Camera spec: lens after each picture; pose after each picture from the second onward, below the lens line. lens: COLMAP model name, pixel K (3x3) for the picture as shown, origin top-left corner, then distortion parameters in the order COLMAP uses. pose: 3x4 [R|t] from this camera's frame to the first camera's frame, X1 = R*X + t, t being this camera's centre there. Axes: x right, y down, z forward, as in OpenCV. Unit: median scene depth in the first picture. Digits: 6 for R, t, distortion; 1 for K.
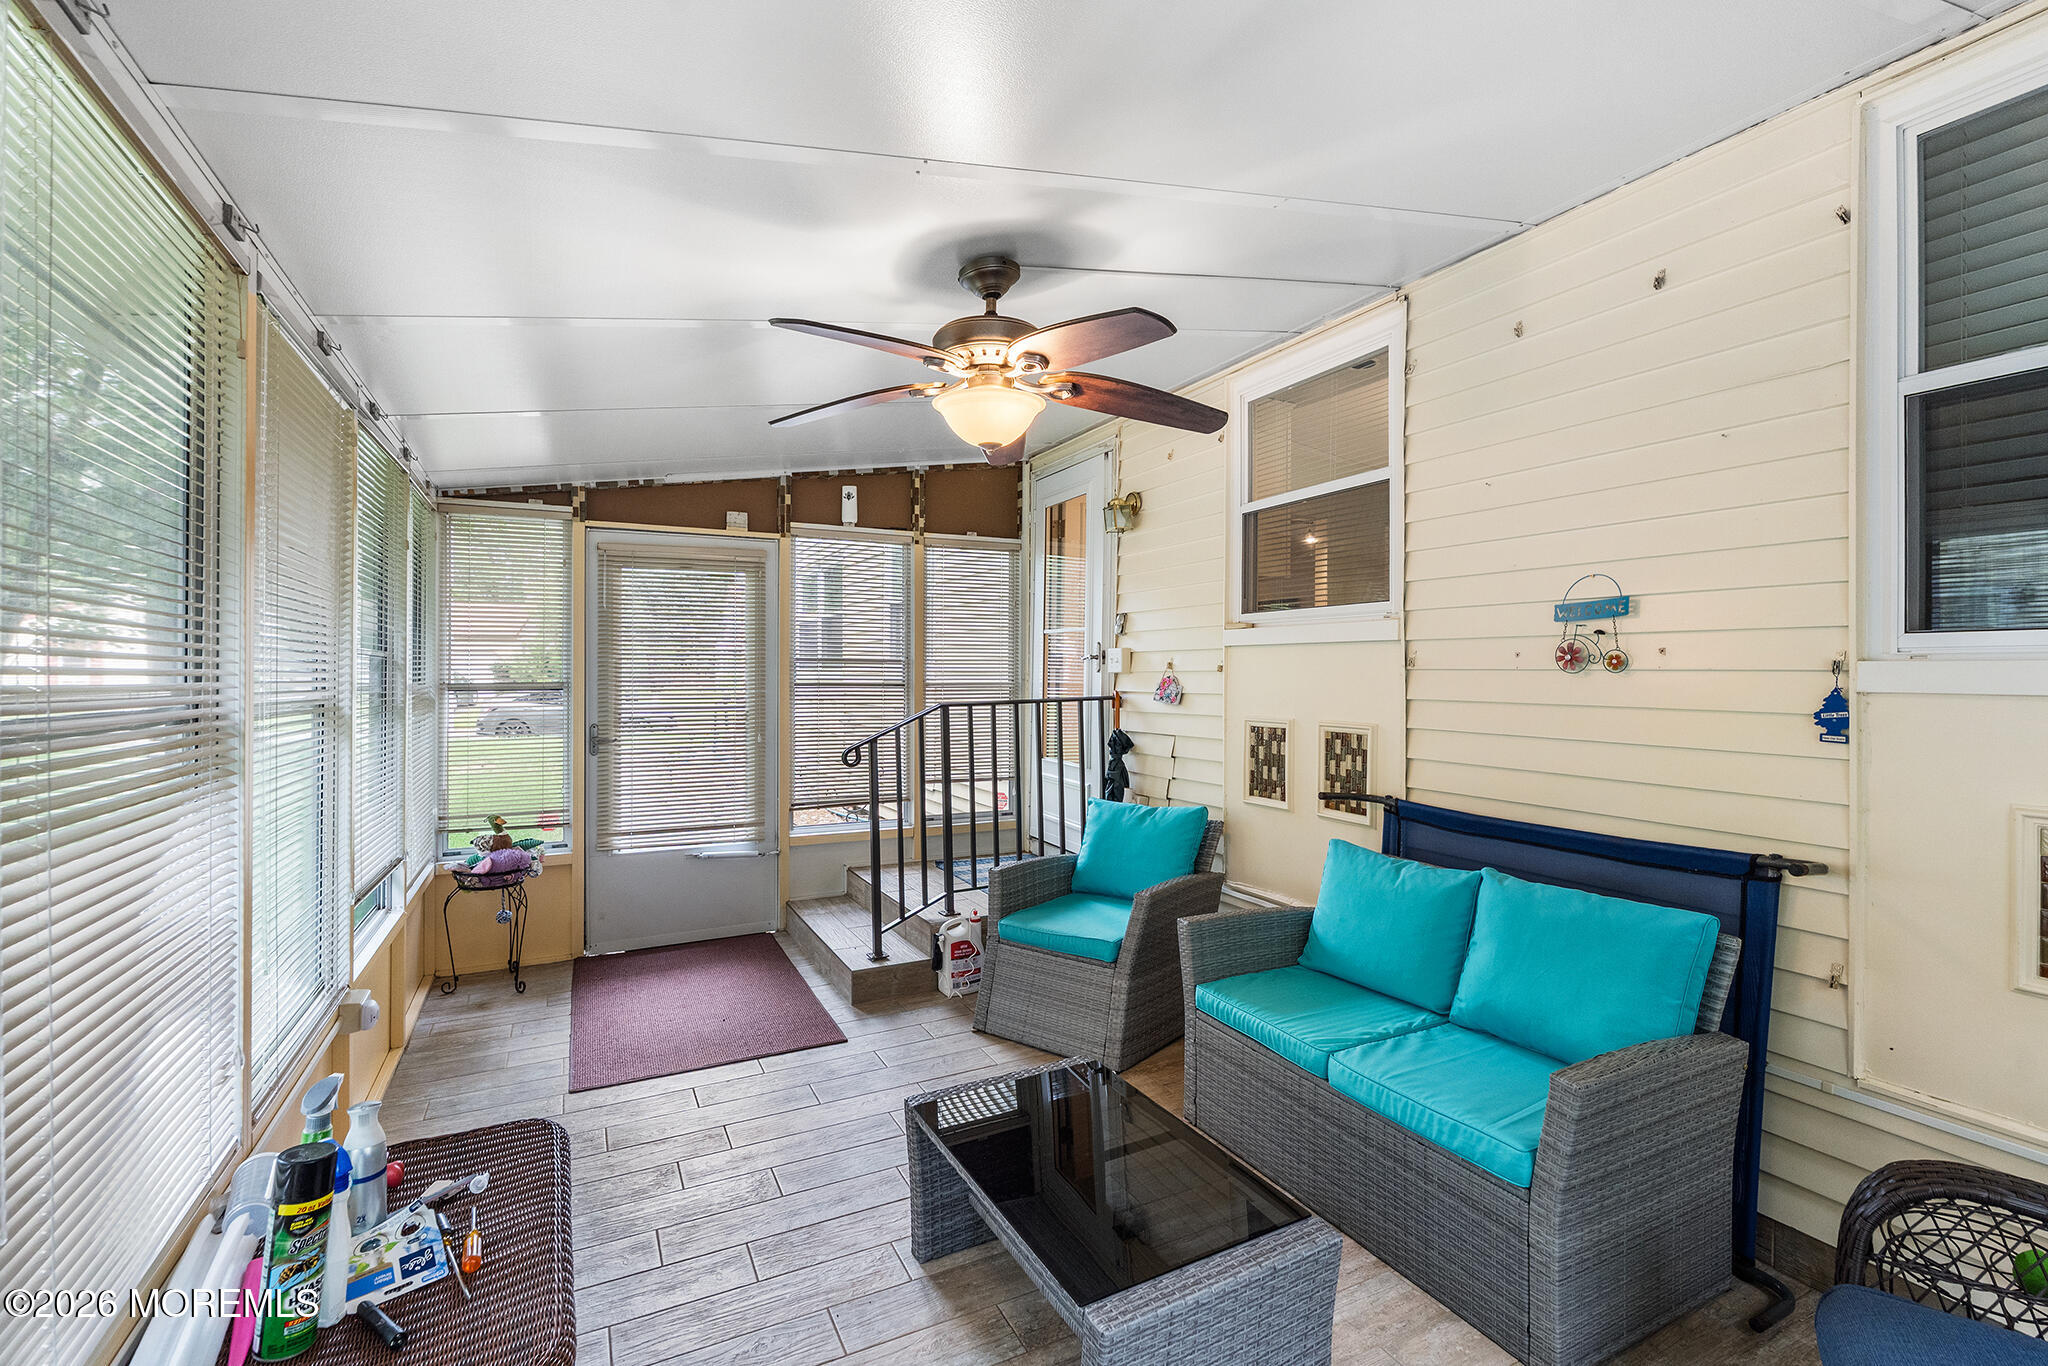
lens RADIAL K [[923.3, 0, 1033.6], [0, 923.3, 677.2], [0, 0, 1]] dist [-0.009870, 0.000392]
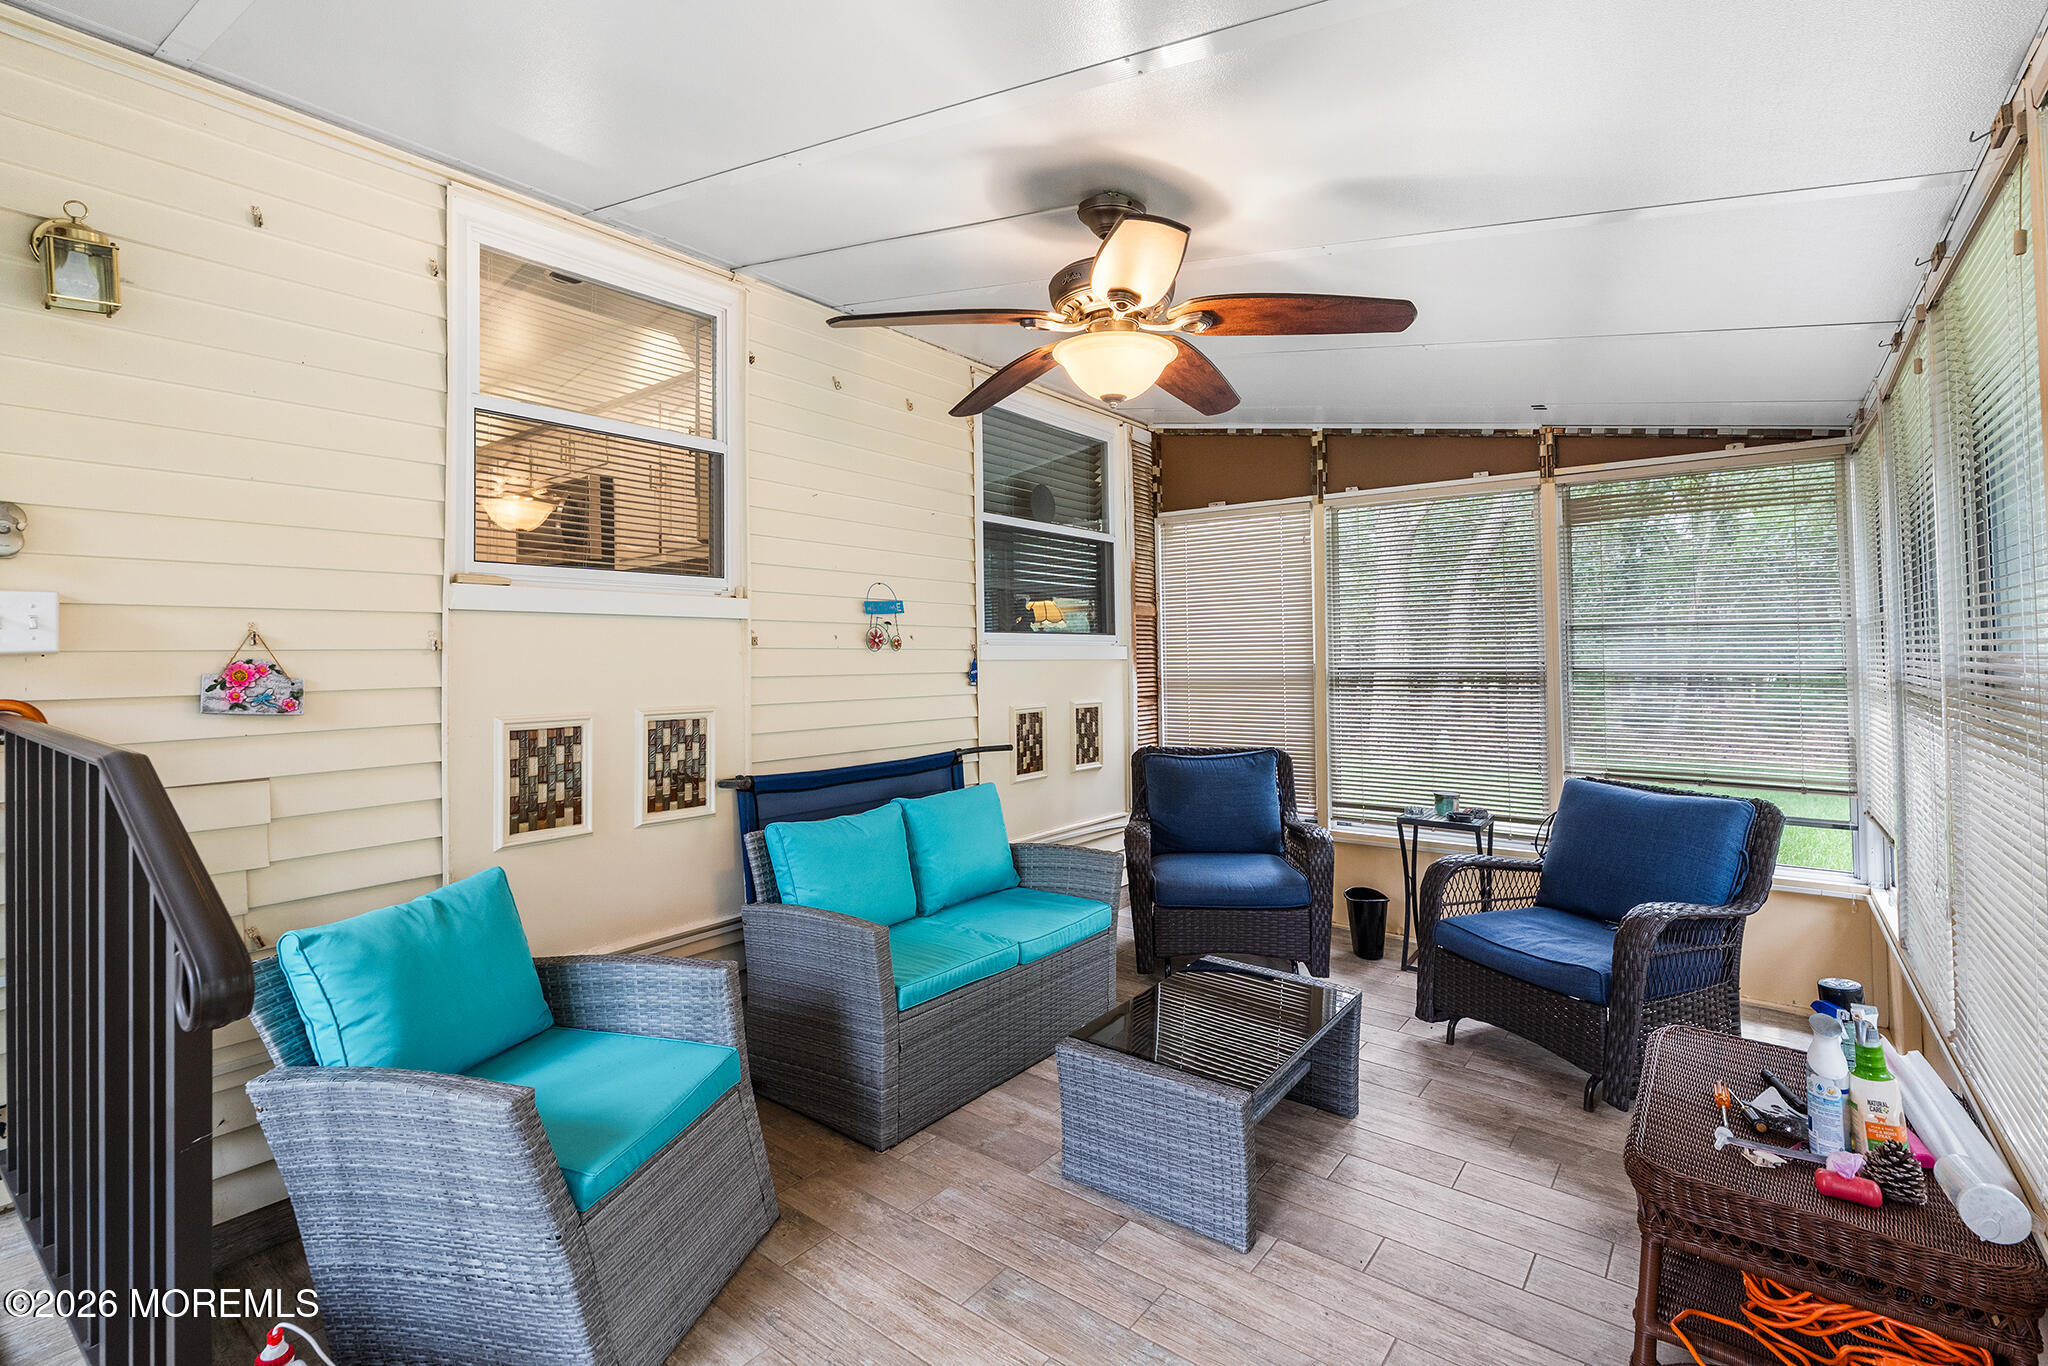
lens RADIAL K [[923.3, 0, 1019.0], [0, 923.3, 629.9], [0, 0, 1]] dist [-0.009870, 0.000392]
pose [[-0.415414, 0.027048, 0.909230, -0.603261], [0.011323, 0.999634, -0.024564, -0.000187], [-0.909562, 0.000091, -0.415569, 1.065879]]
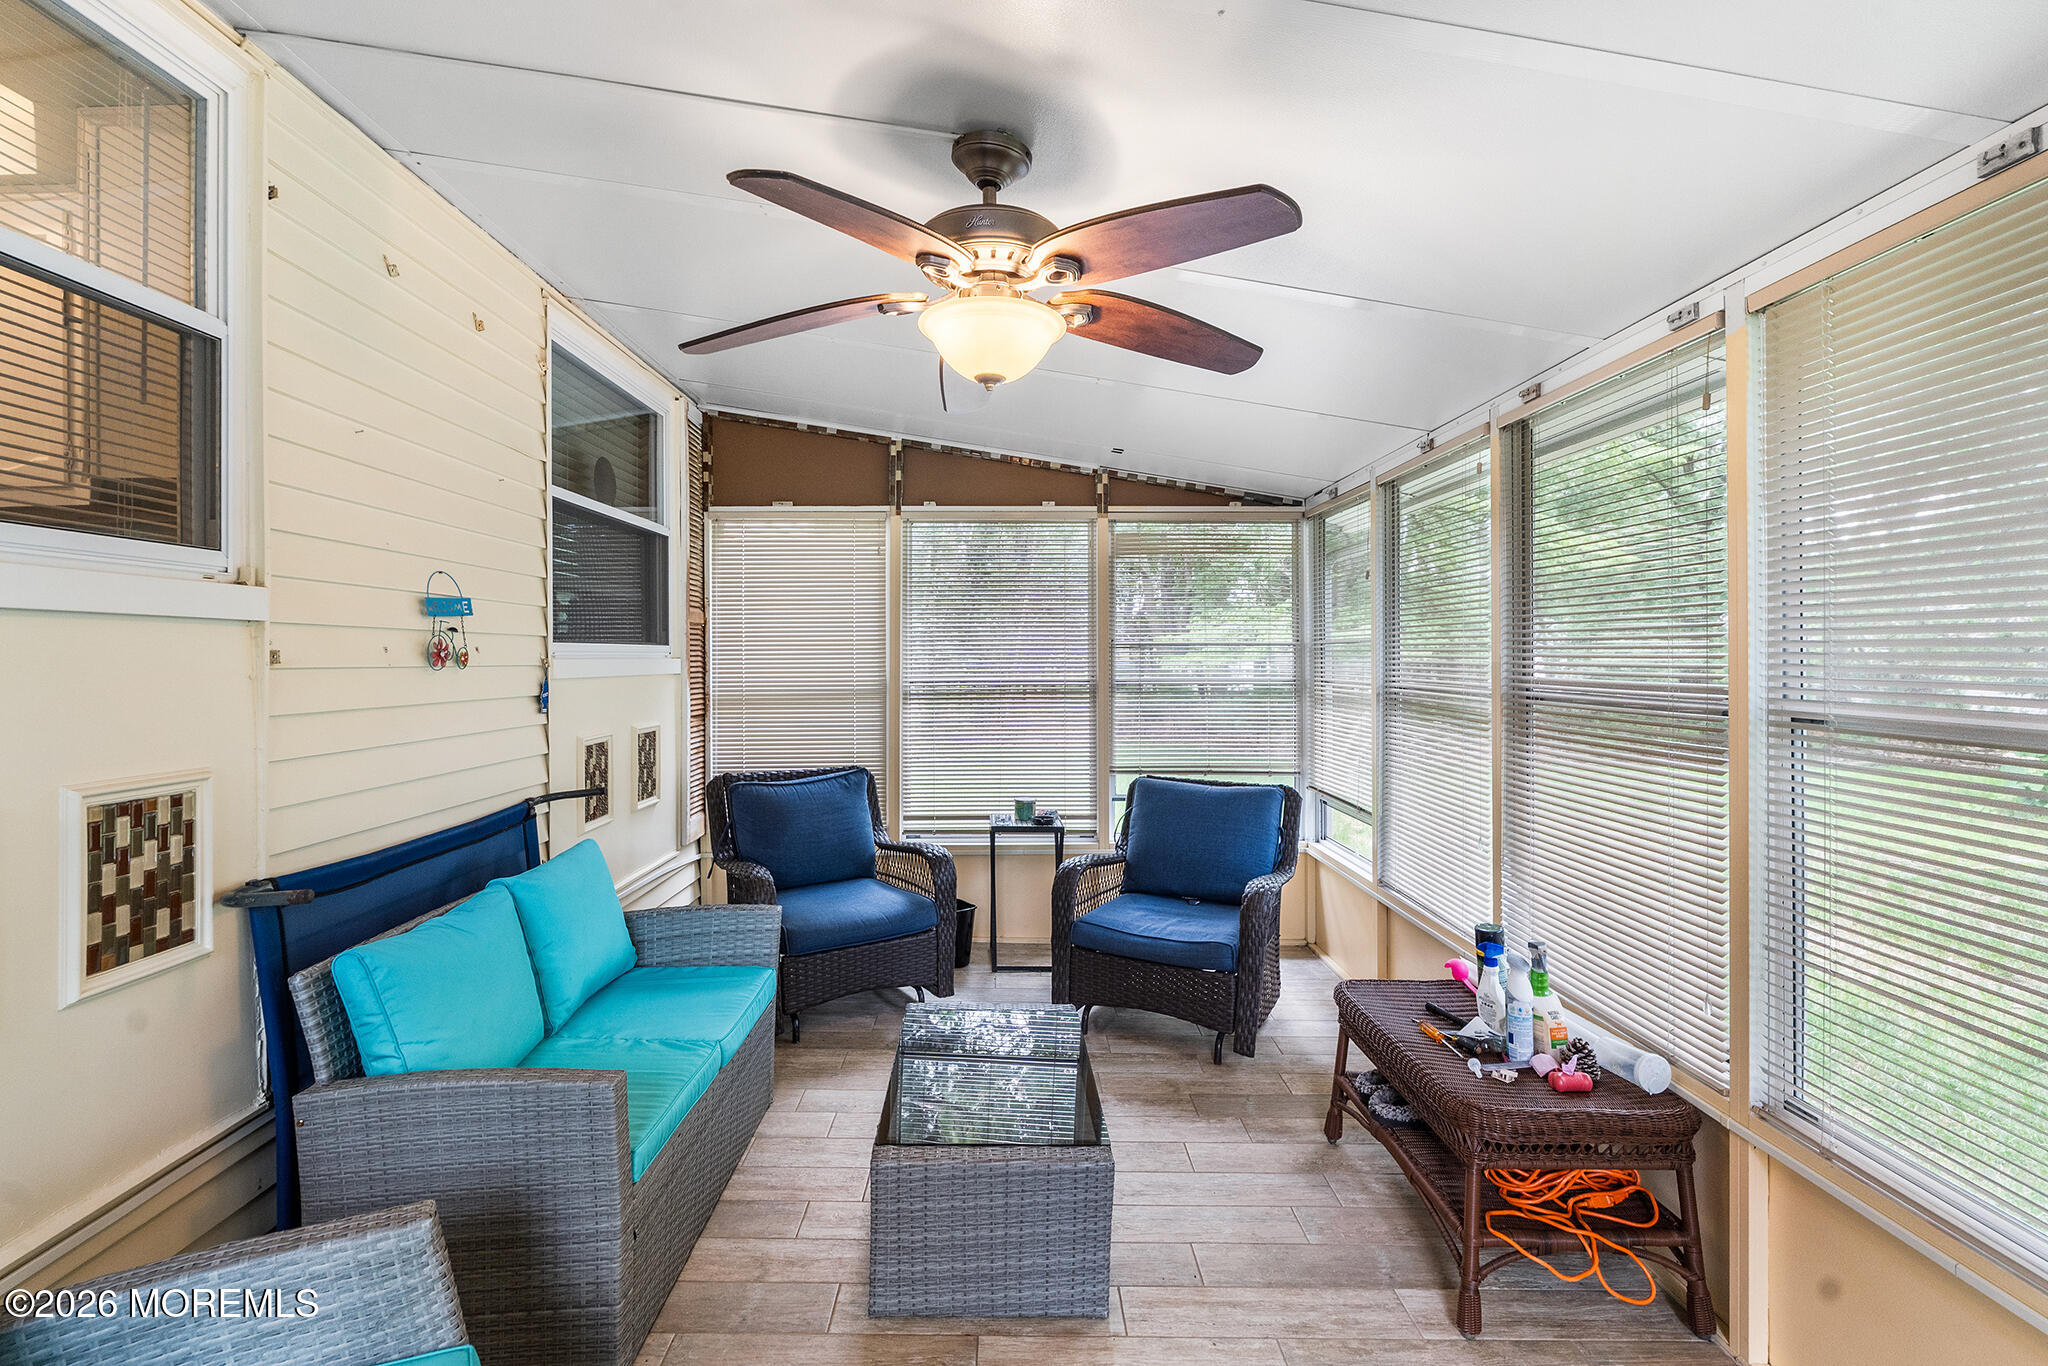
lens RADIAL K [[923.3, 0, 1004.0], [0, 923.3, 651.5], [0, 0, 1]] dist [-0.009870, 0.000392]
pose [[-0.887513, 0.002810, 0.460774, -0.299368], [0.003426, 0.999994, 0.000500, -0.017347], [-0.460769, 0.002022, -0.887518, 1.219454]]
